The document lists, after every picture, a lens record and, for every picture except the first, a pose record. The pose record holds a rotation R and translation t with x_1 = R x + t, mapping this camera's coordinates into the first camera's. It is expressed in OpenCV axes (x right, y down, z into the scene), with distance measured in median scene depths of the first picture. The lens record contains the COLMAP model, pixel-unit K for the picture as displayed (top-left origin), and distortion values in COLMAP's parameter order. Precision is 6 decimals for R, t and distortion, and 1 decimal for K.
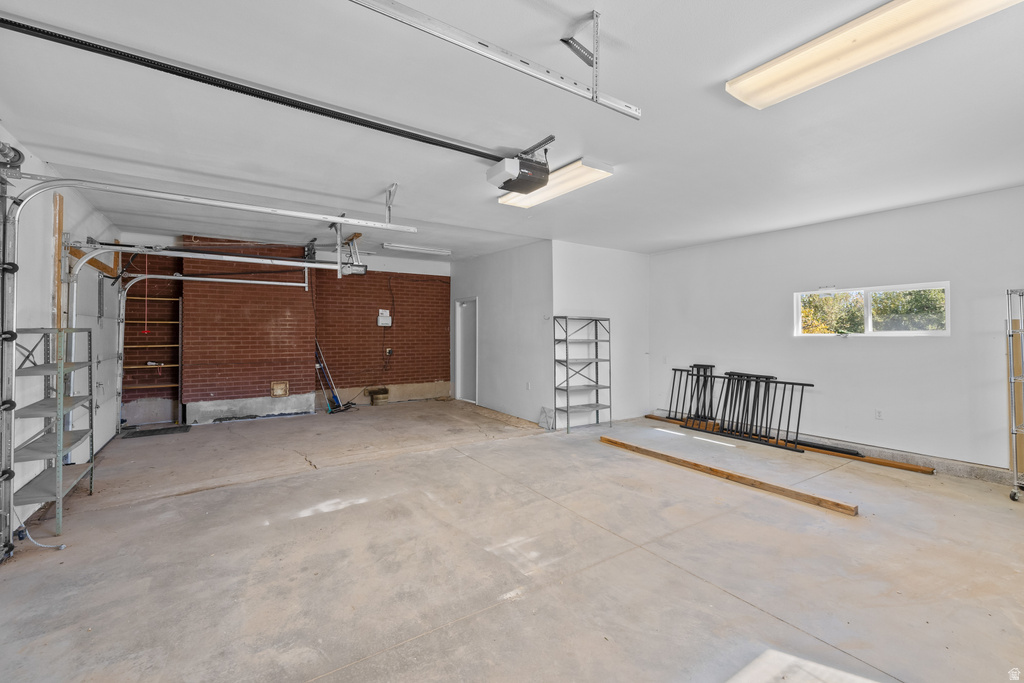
lens RADIAL K [[434.5, 0, 509.1], [0, 434.5, 324.5], [0, 0, 1]] dist [0.000340, 0.000119]
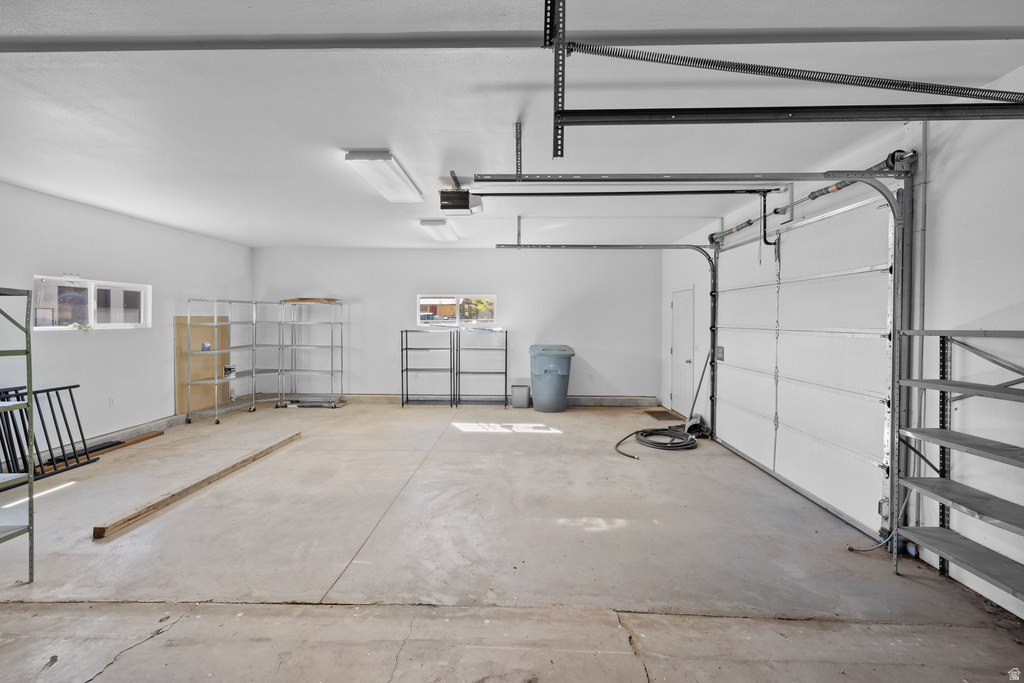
lens RADIAL K [[434.5, 0, 509.1], [0, 434.5, 324.5], [0, 0, 1]] dist [0.000340, 0.000119]
pose [[-0.816216, -0.009731, 0.577665, -0.798080], [-0.014075, 0.999896, -0.003043, 0.010996], [-0.577576, -0.010614, -0.816268, 1.883194]]
